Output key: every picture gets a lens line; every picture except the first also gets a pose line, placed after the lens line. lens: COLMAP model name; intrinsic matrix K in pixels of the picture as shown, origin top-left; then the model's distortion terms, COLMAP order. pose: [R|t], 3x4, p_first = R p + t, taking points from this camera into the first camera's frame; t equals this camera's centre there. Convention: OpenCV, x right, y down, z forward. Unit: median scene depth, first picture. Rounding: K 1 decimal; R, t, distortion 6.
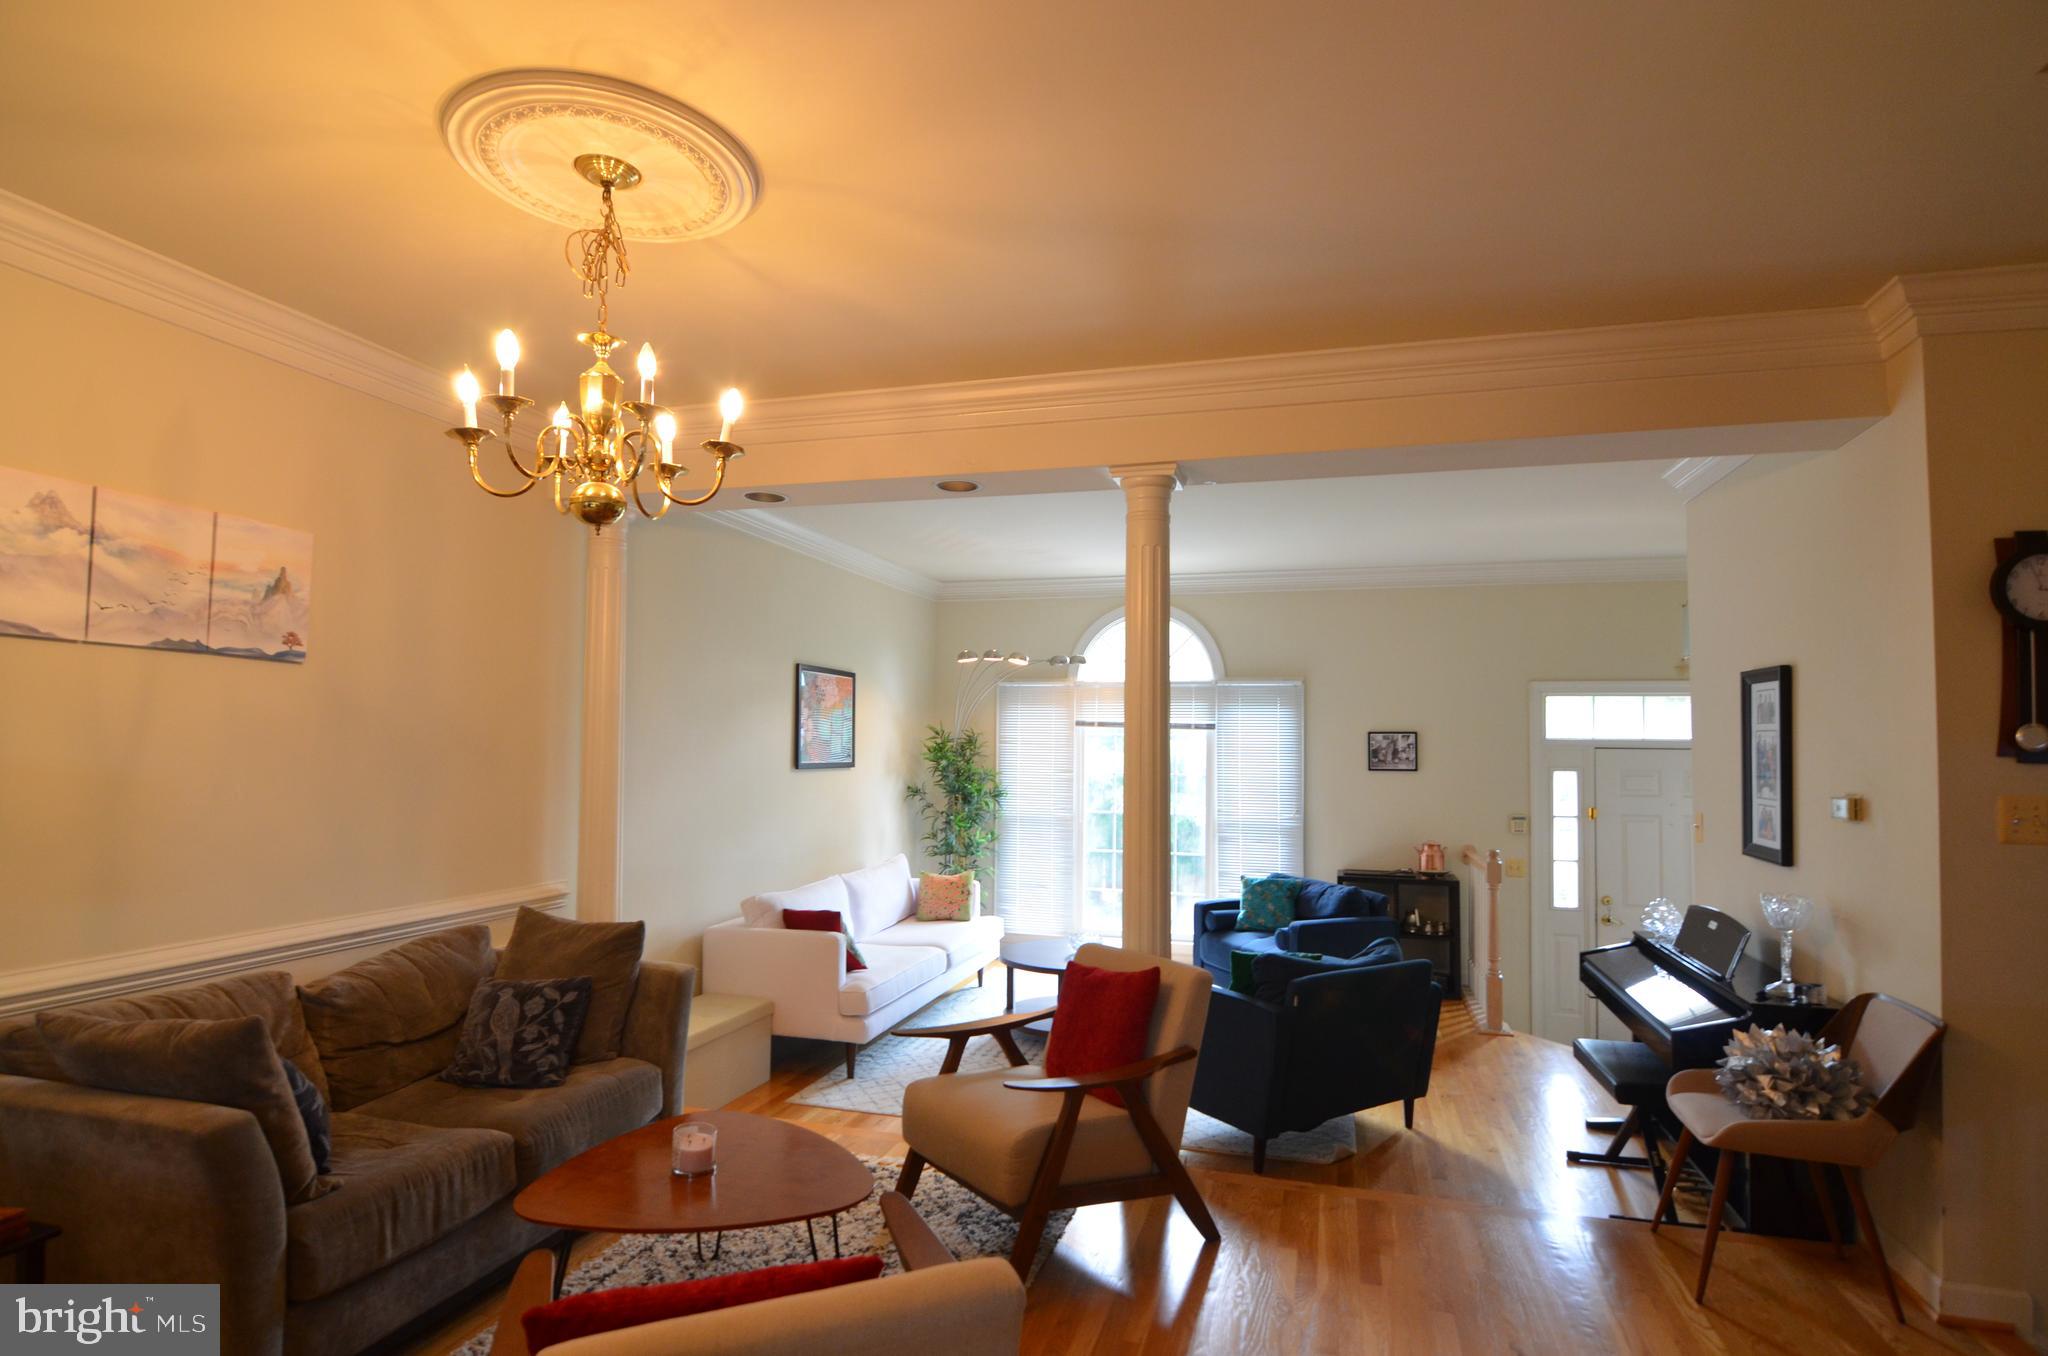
lens RADIAL K [[1051.0, 0, 1031.3], [0, 1051.0, 700.2], [0, 0, 1]] dist [-0.000859, -0.016108]
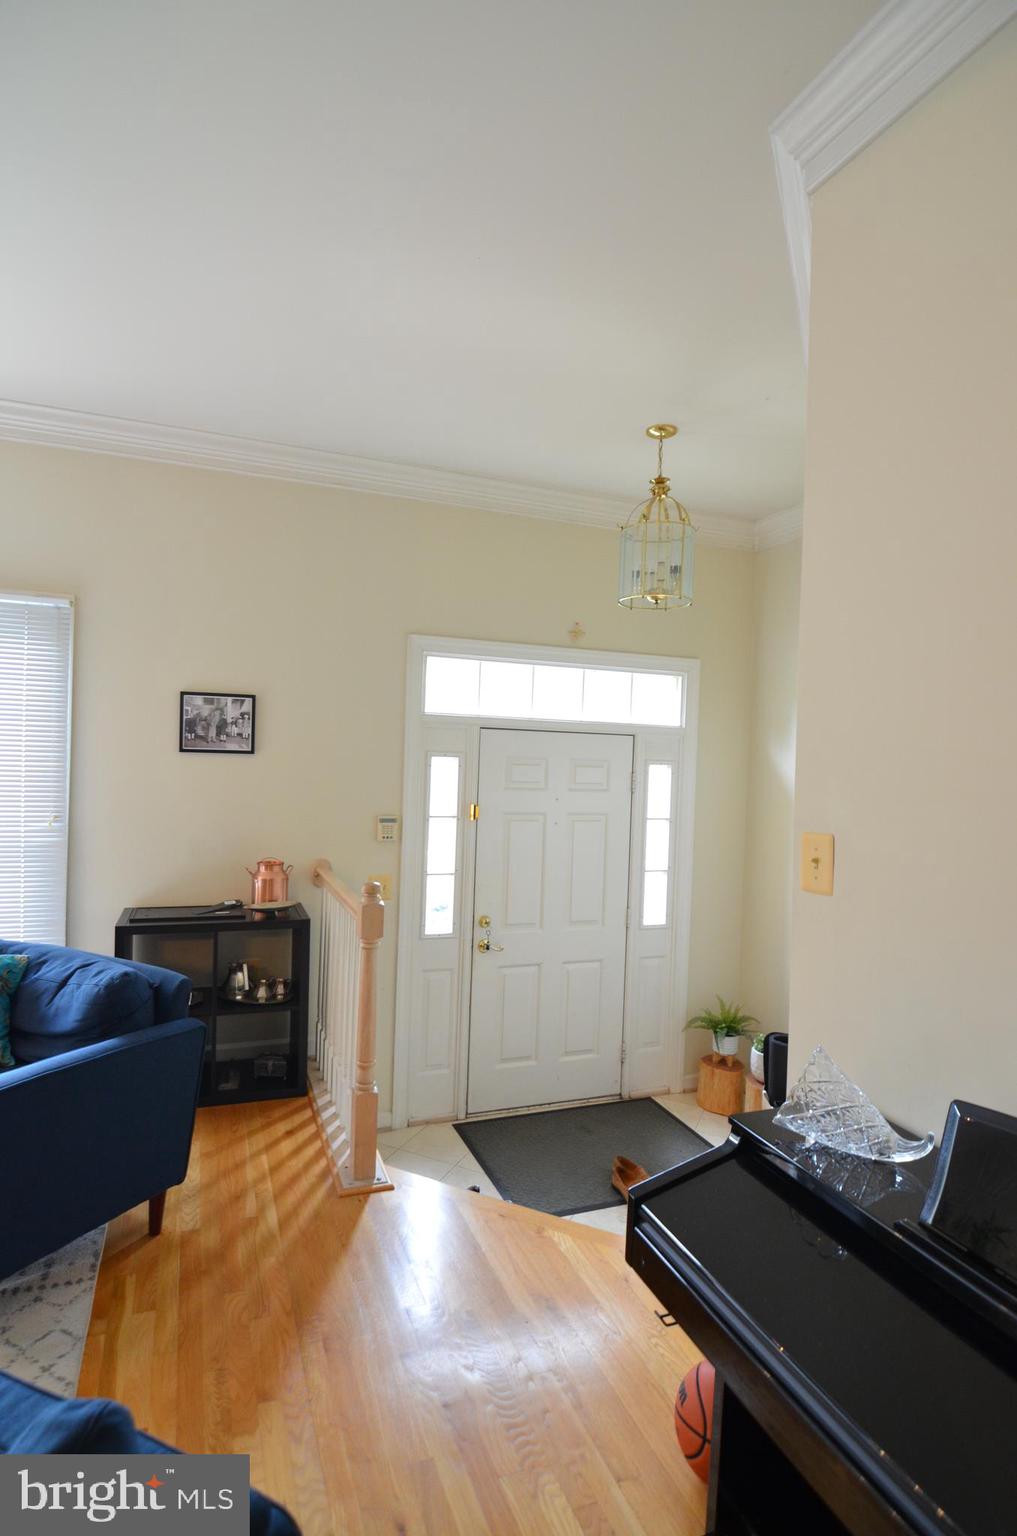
lens RADIAL K [[788.3, 0, 489.4], [0, 788.3, 772.7], [0, 0, 1]] dist [-0.000859, -0.016108]
pose [[0.805537, 0.004893, 0.592525, 0.209145], [-0.050368, 0.996912, 0.060243, 0.045661], [-0.590400, -0.078372, 0.803297, 0.555359]]
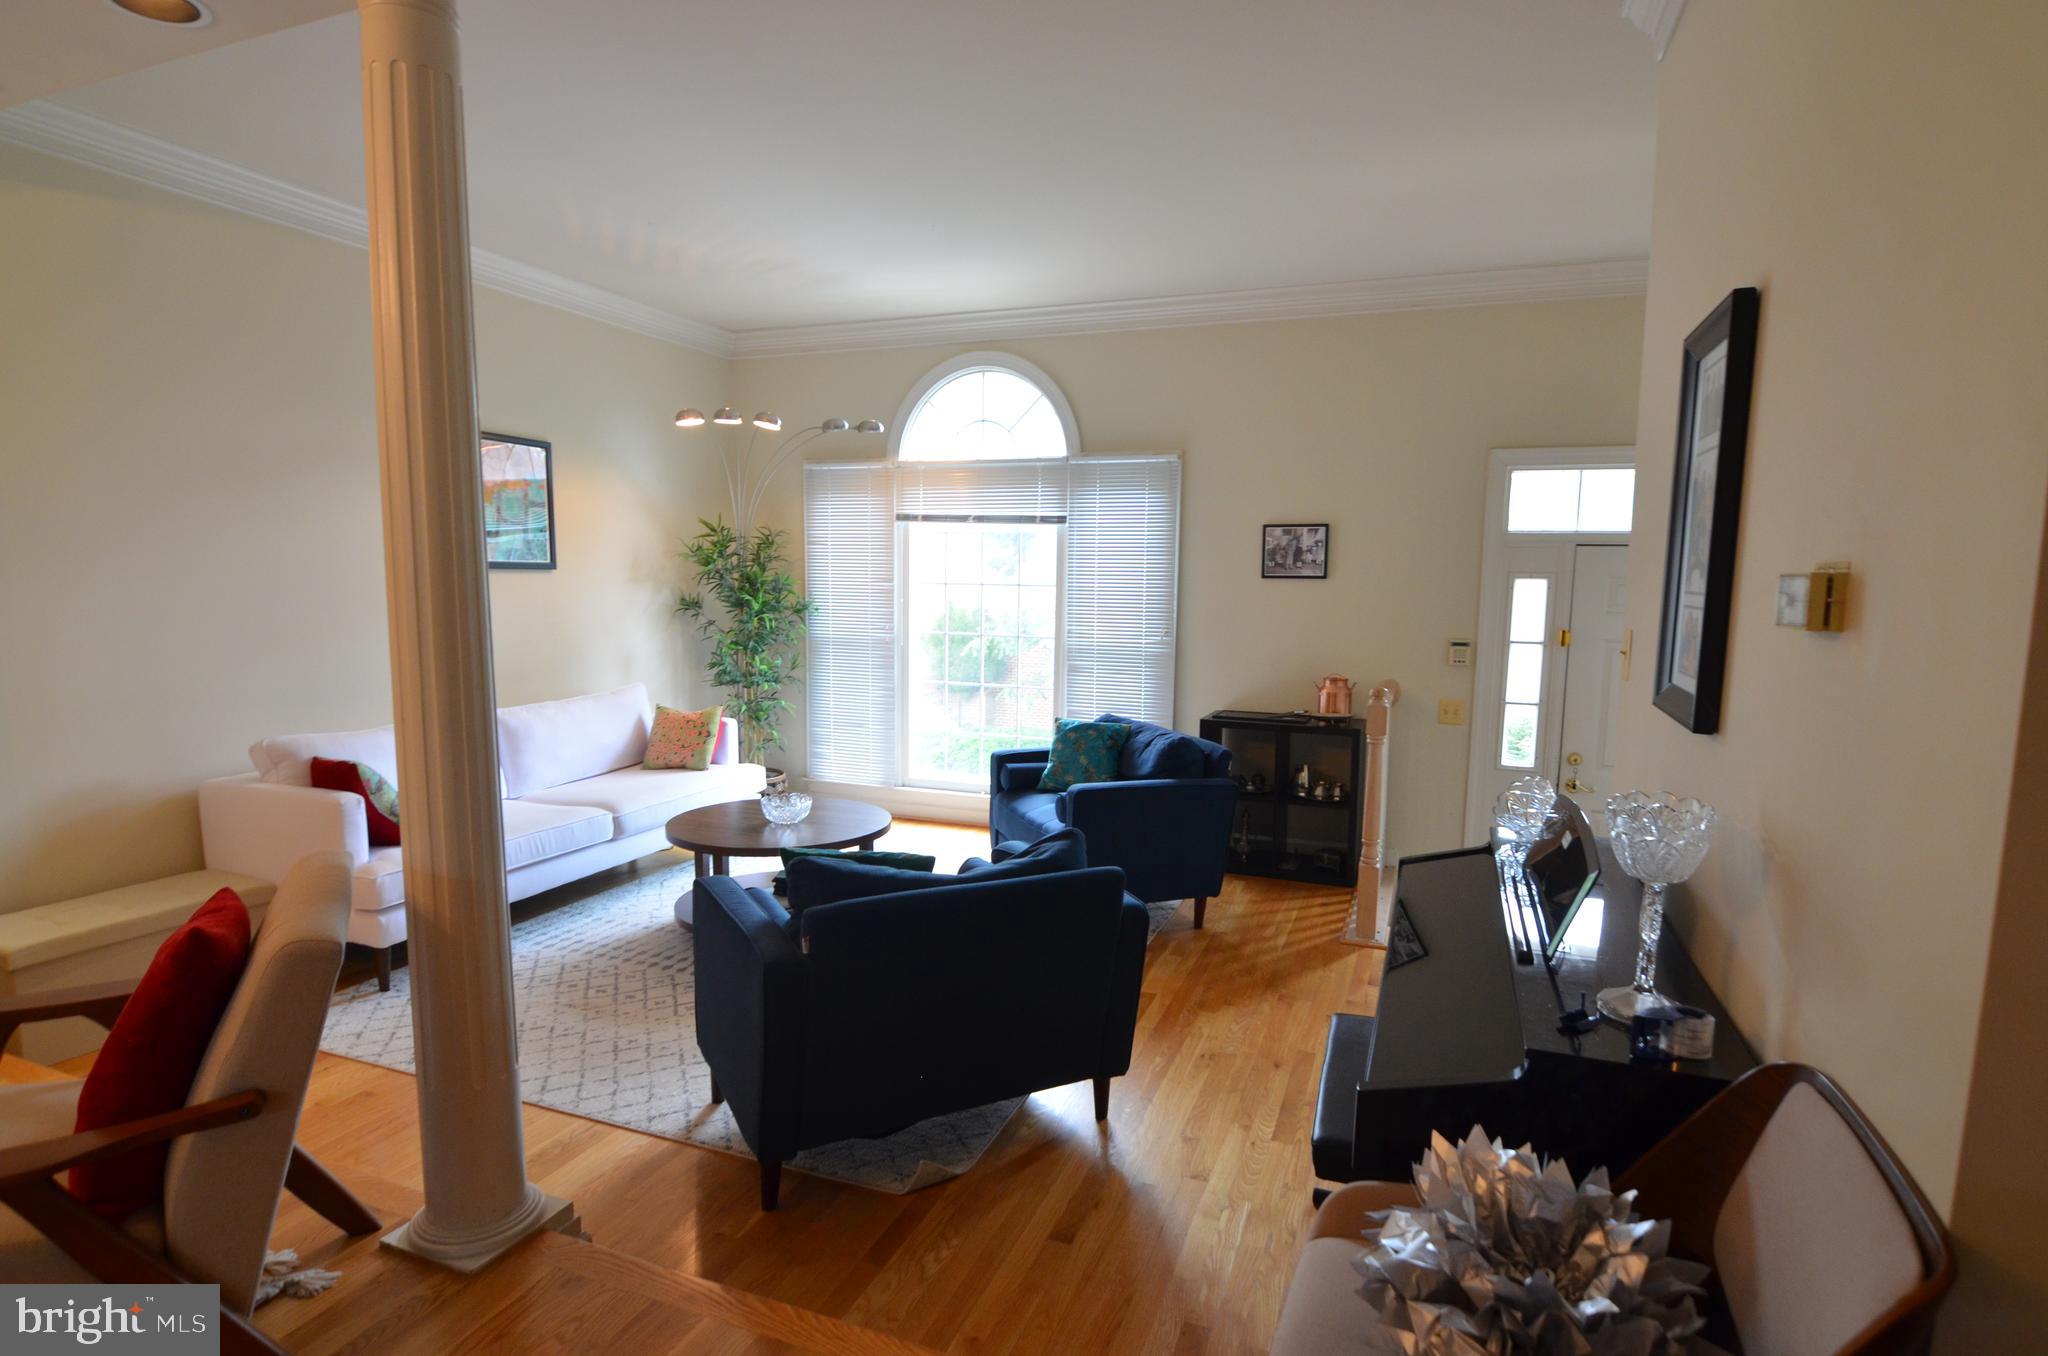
lens RADIAL K [[1051.0, 0, 1031.3], [0, 1051.0, 700.2], [0, 0, 1]] dist [-0.000859, -0.016108]
pose [[0.996061, 0.013145, -0.087687, 0.251155], [0.001091, 0.987057, 0.160363, 0.036969], [0.088660, -0.159827, 0.983155, 0.278088]]
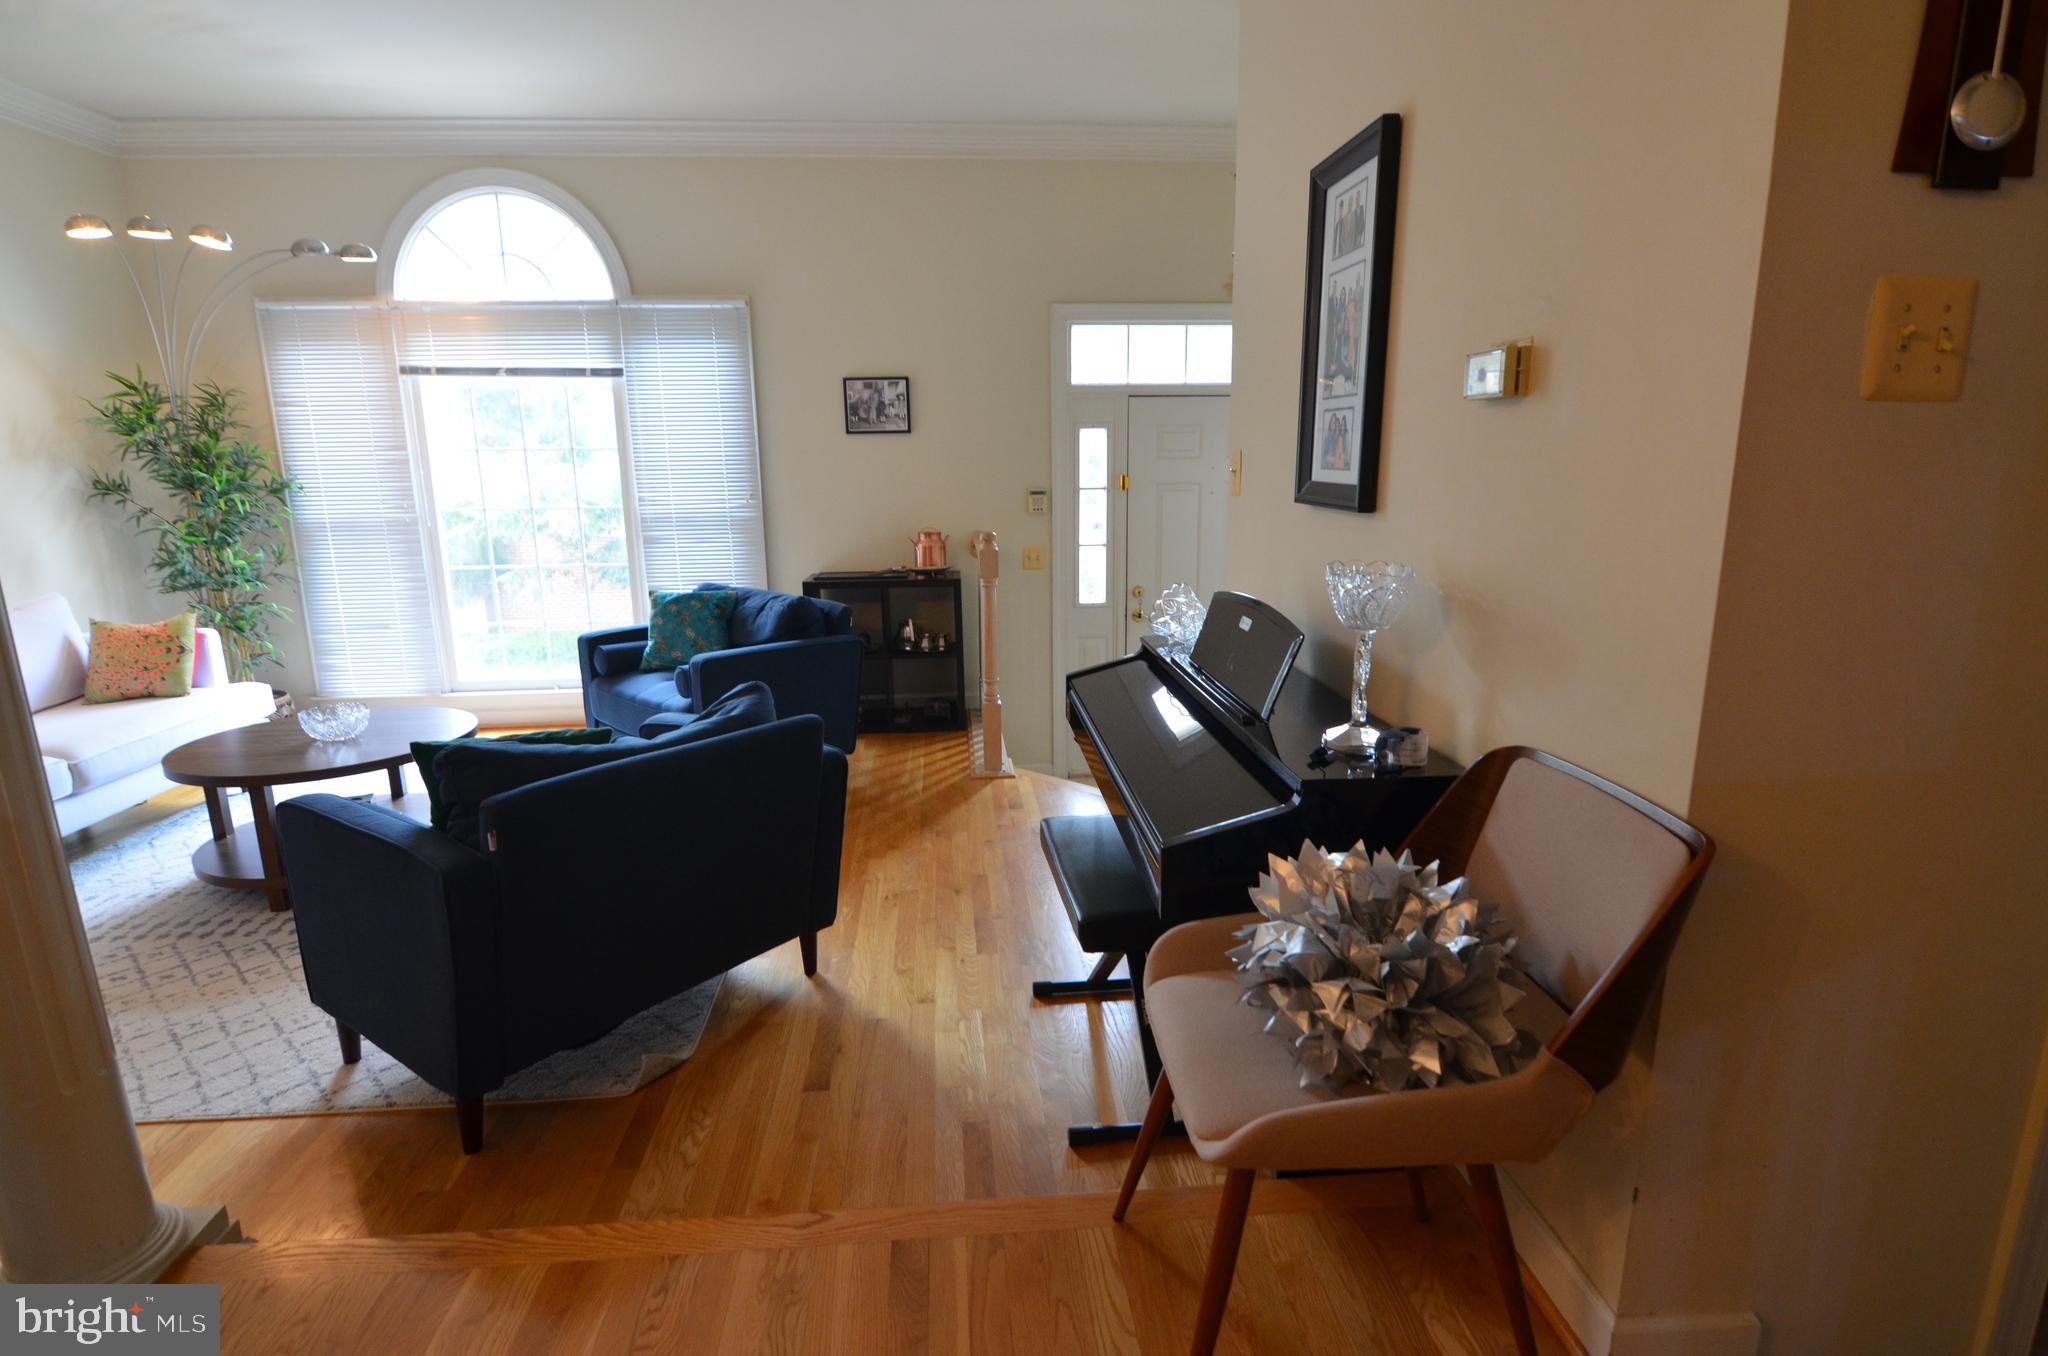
lens RADIAL K [[1051.0, 0, 1031.3], [0, 1051.0, 700.2], [0, 0, 1]] dist [-0.000859, -0.016108]
pose [[0.933458, -0.102033, 0.343869, 0.192380], [0.006753, 0.963517, 0.267564, 0.056681], [-0.358624, -0.247437, 0.900091, 0.291219]]
